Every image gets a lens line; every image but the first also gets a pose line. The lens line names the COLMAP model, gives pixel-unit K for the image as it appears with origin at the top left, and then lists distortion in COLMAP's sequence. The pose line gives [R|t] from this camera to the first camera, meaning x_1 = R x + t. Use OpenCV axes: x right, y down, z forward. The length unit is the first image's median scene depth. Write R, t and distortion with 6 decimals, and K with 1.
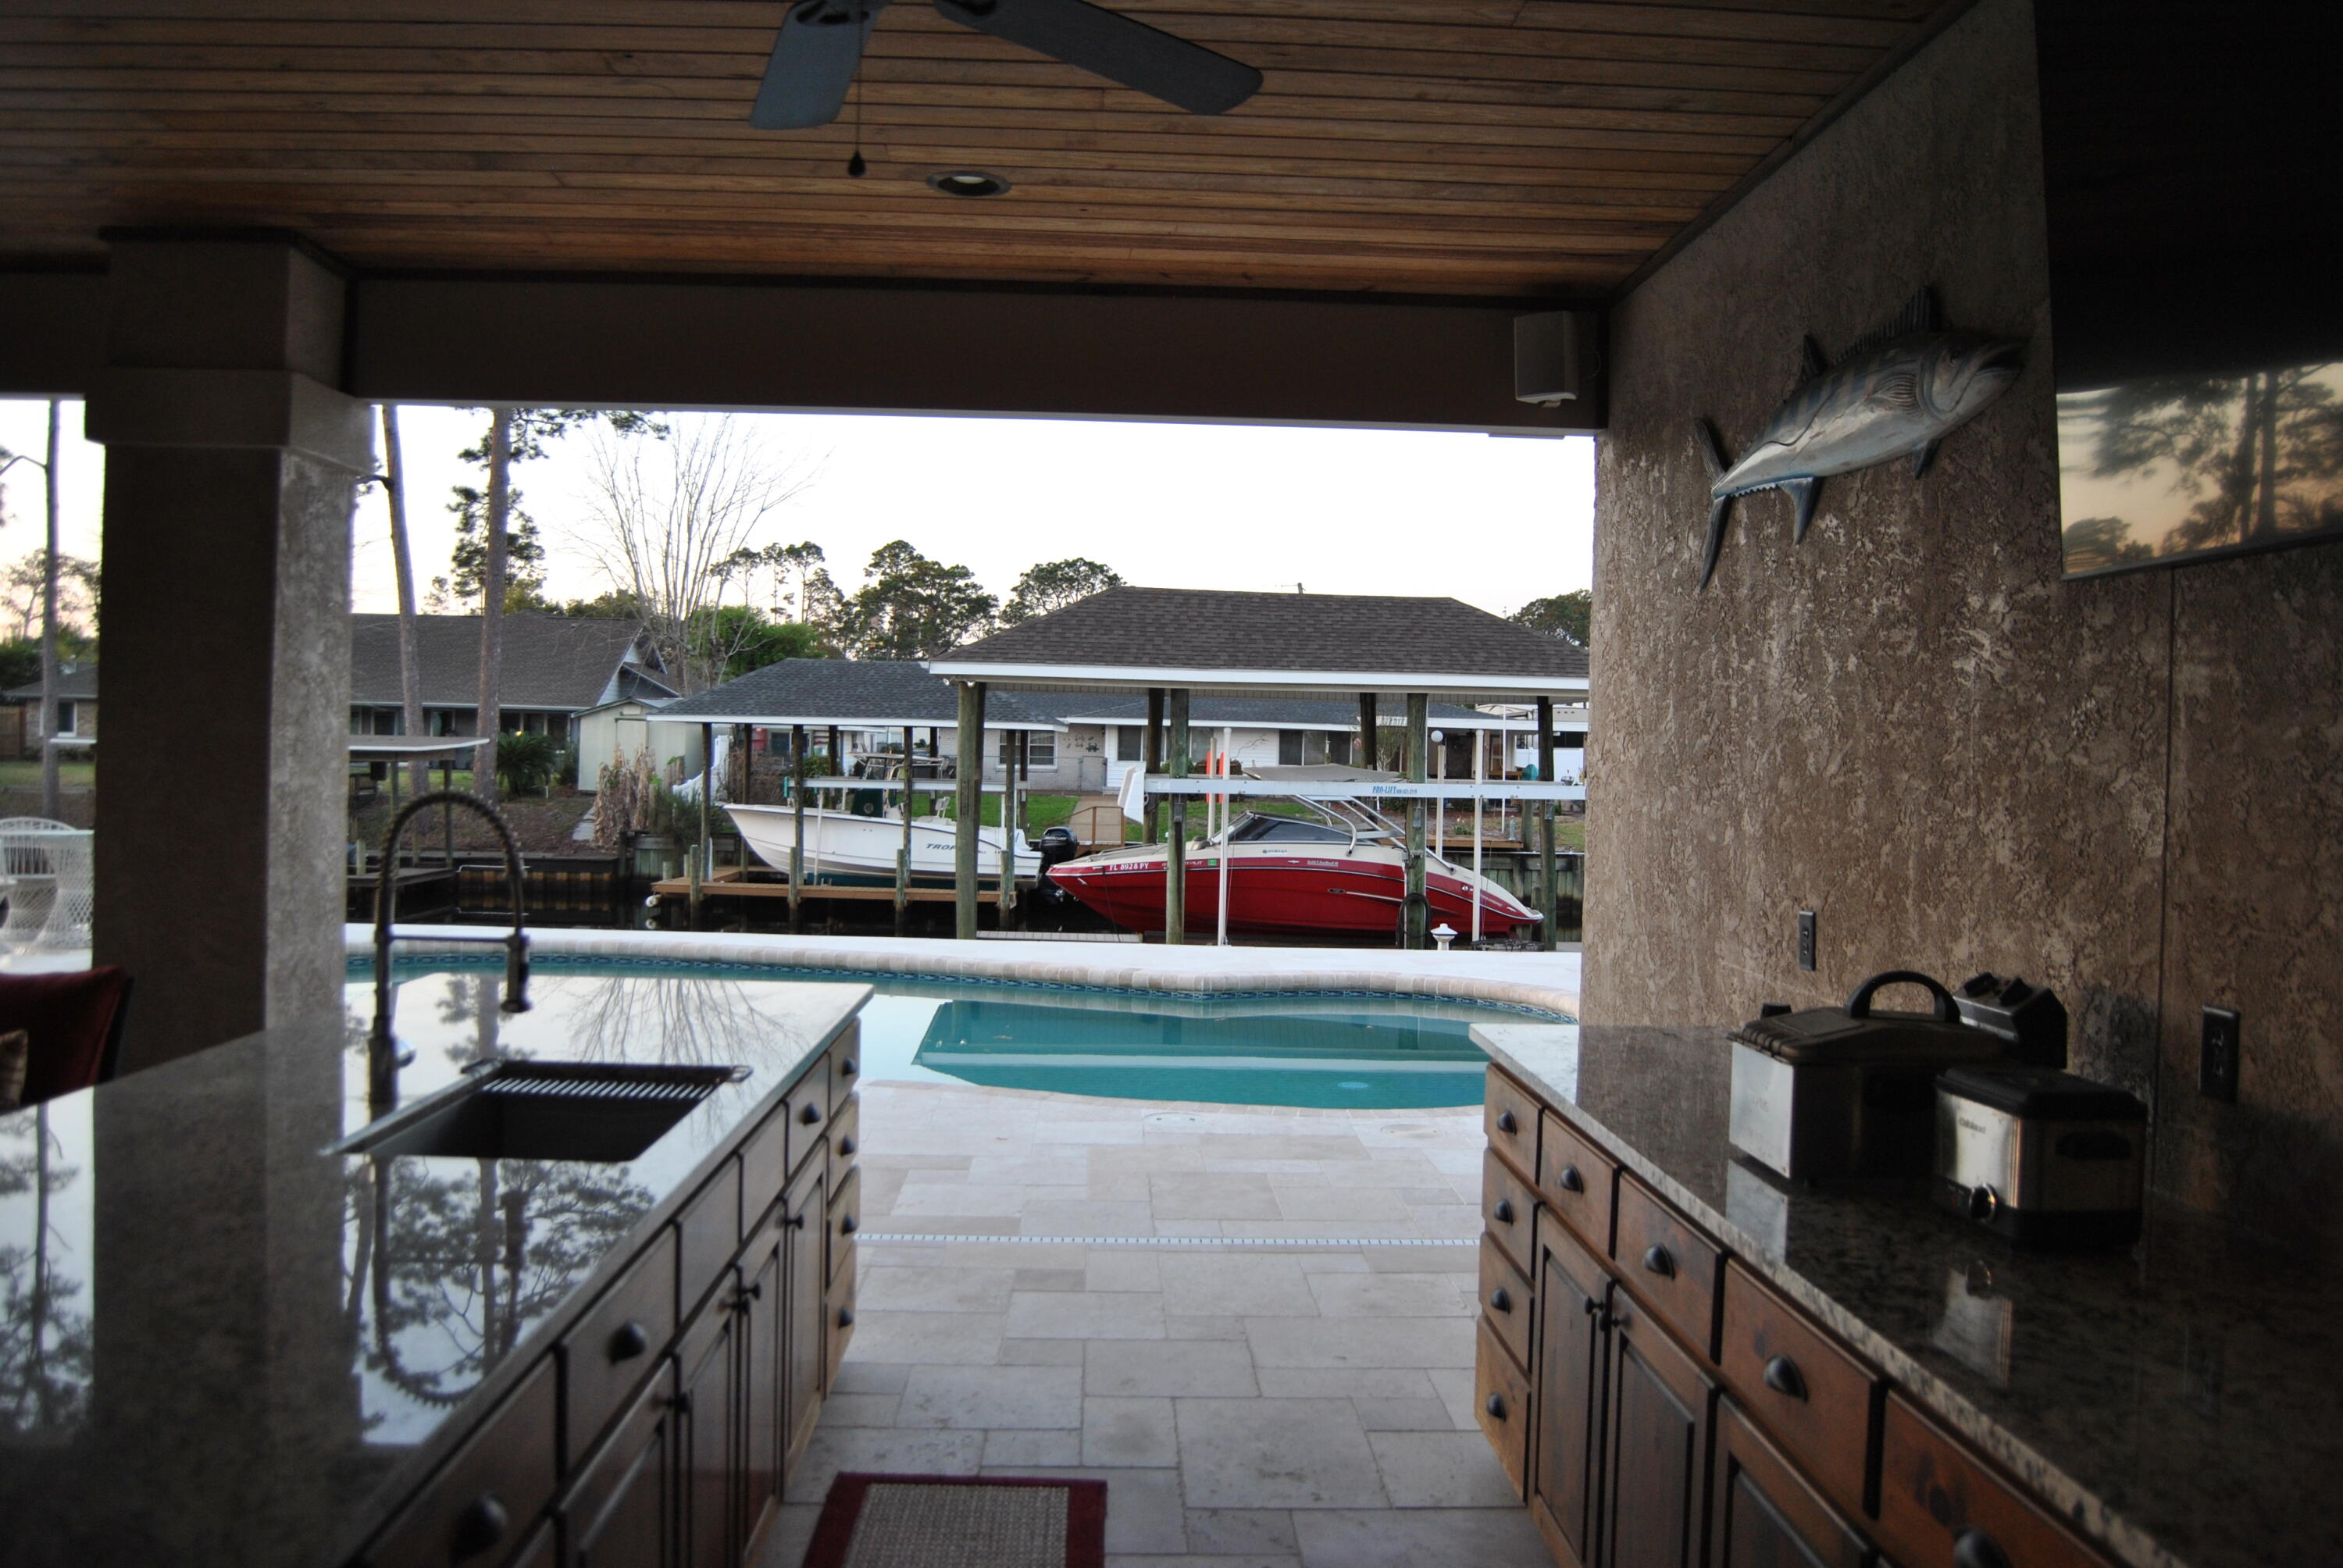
lens RADIAL K [[1835.4, 0, 1172.7], [0, 1835.4, 773.0], [0, 0, 1]] dist [-0.079039, 0.007295]
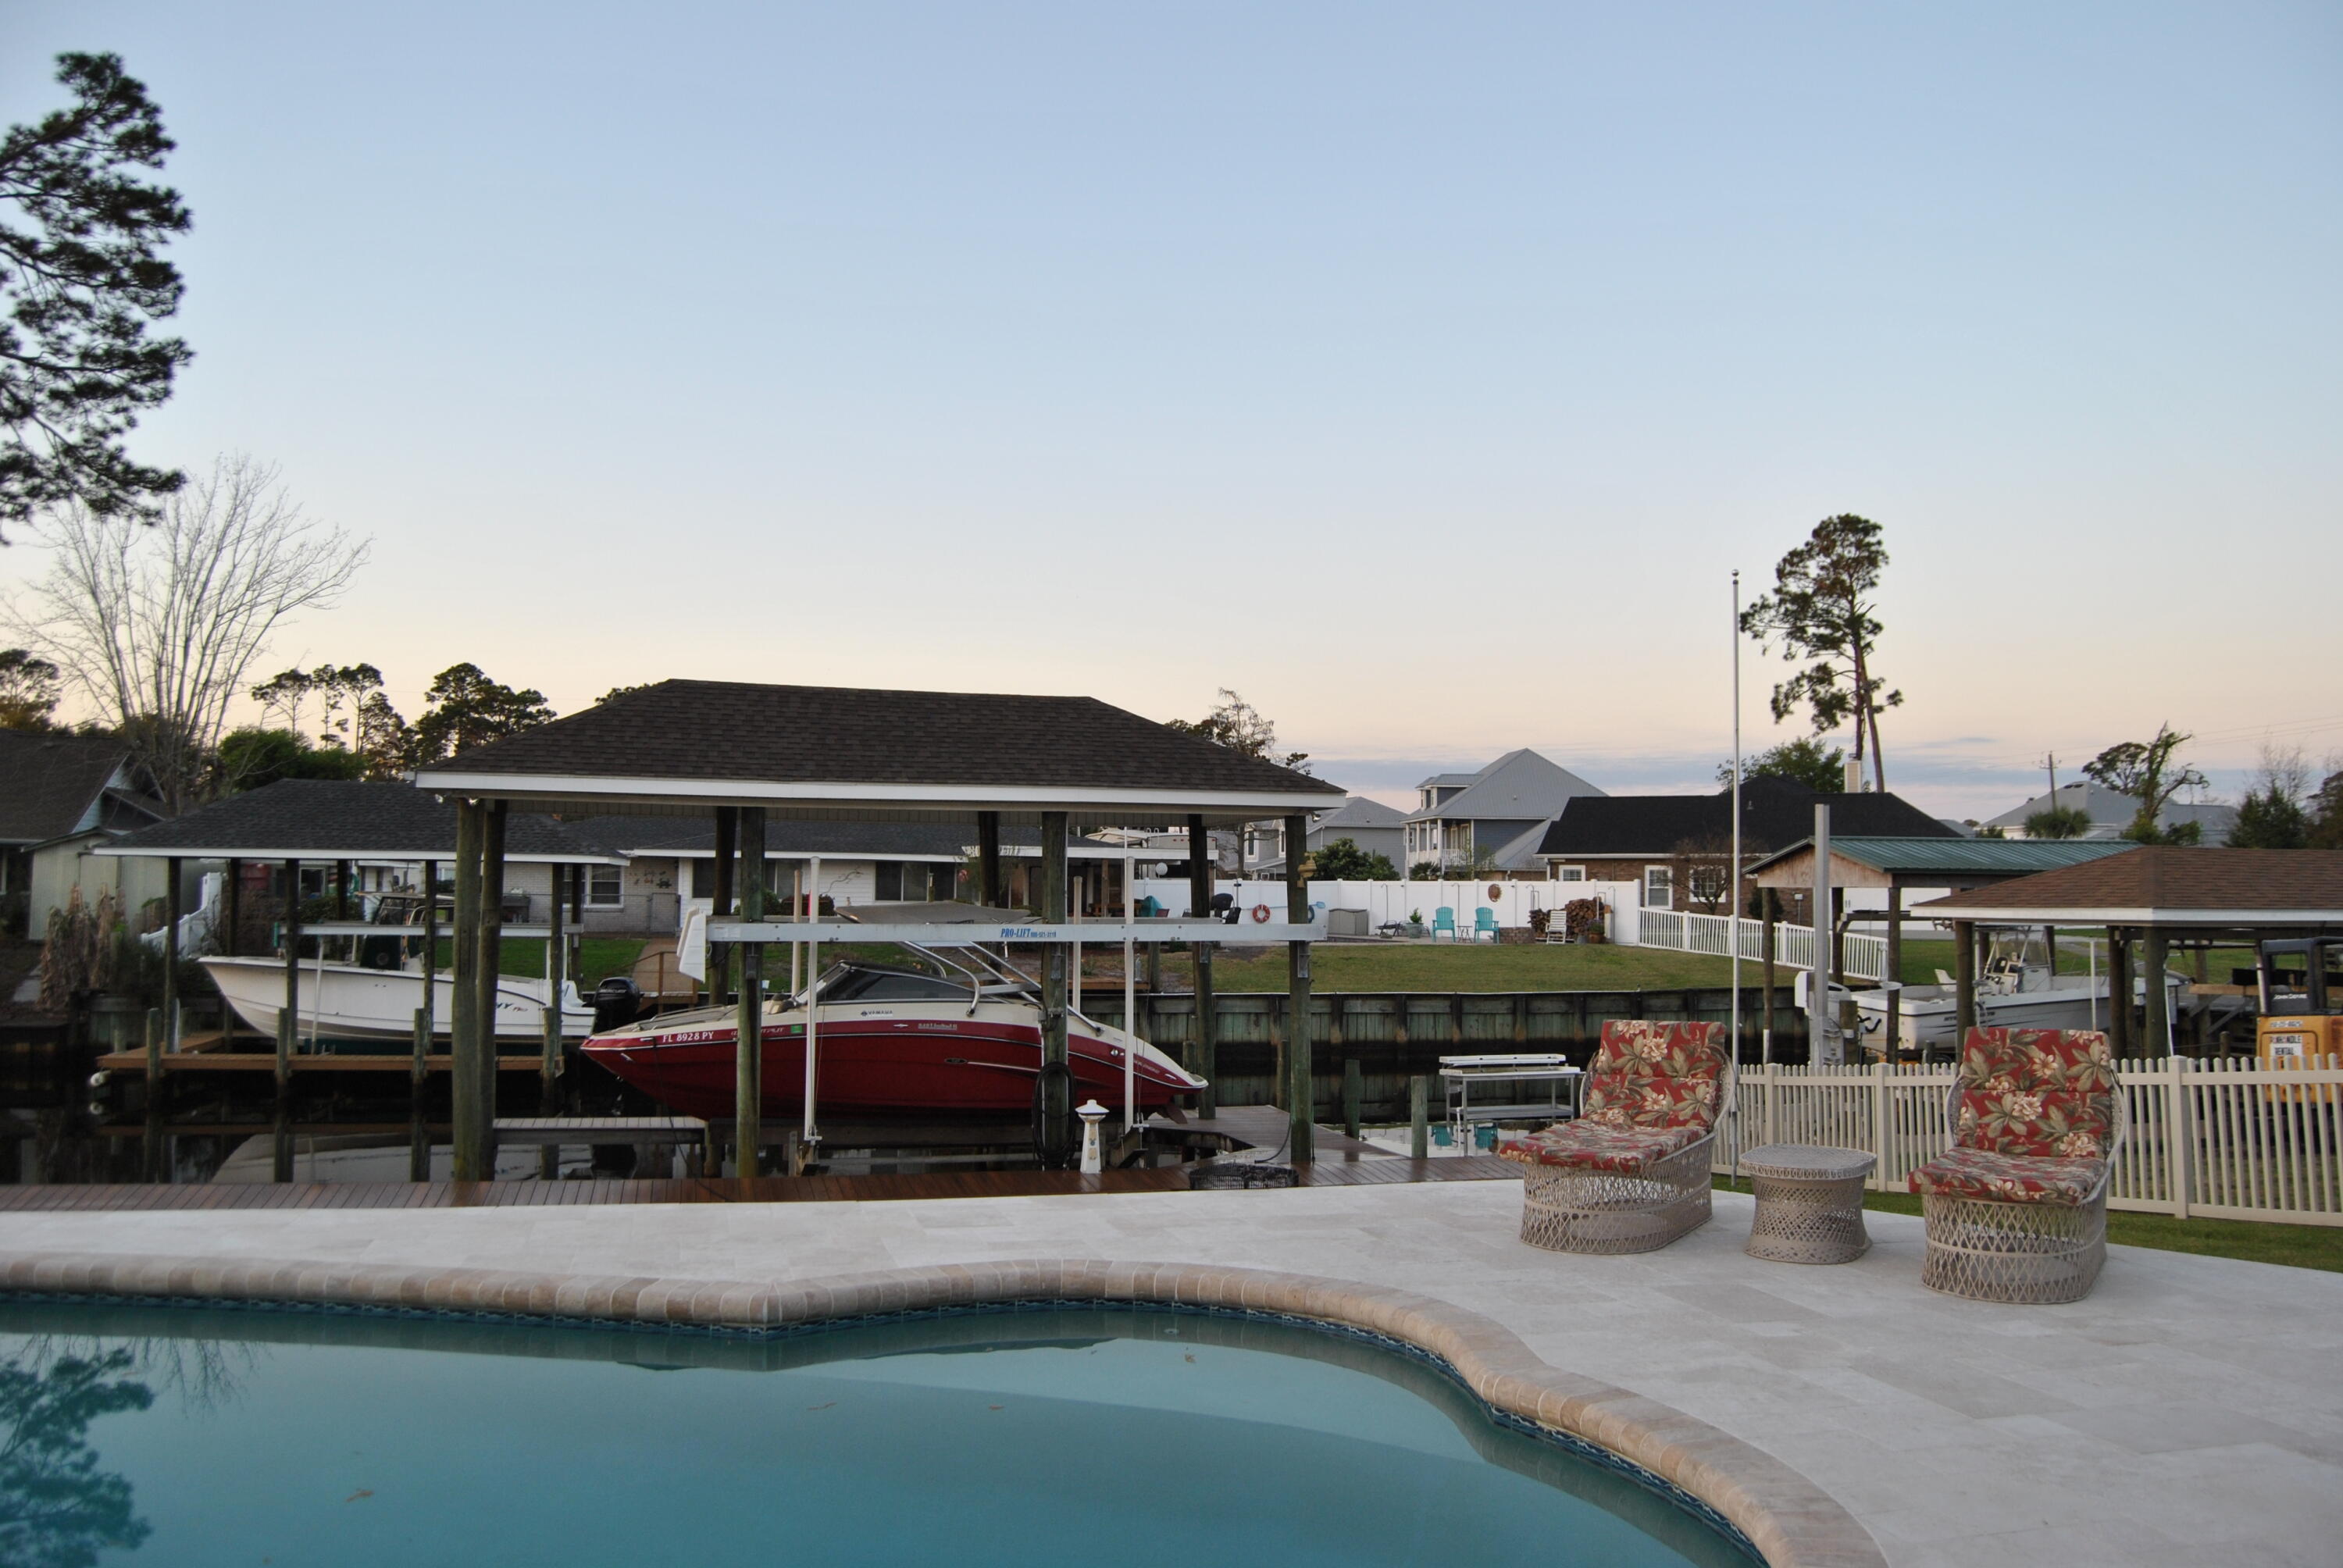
lens RADIAL K [[1835.4, 0, 1172.7], [0, 1835.4, 773.0], [0, 0, 1]] dist [-0.079039, 0.007295]
pose [[0.975746, 0.000392, 0.218904, 0.004439], [0.015376, 0.997406, -0.070320, -0.001764], [-0.218364, 0.071980, 0.973209, 0.117263]]
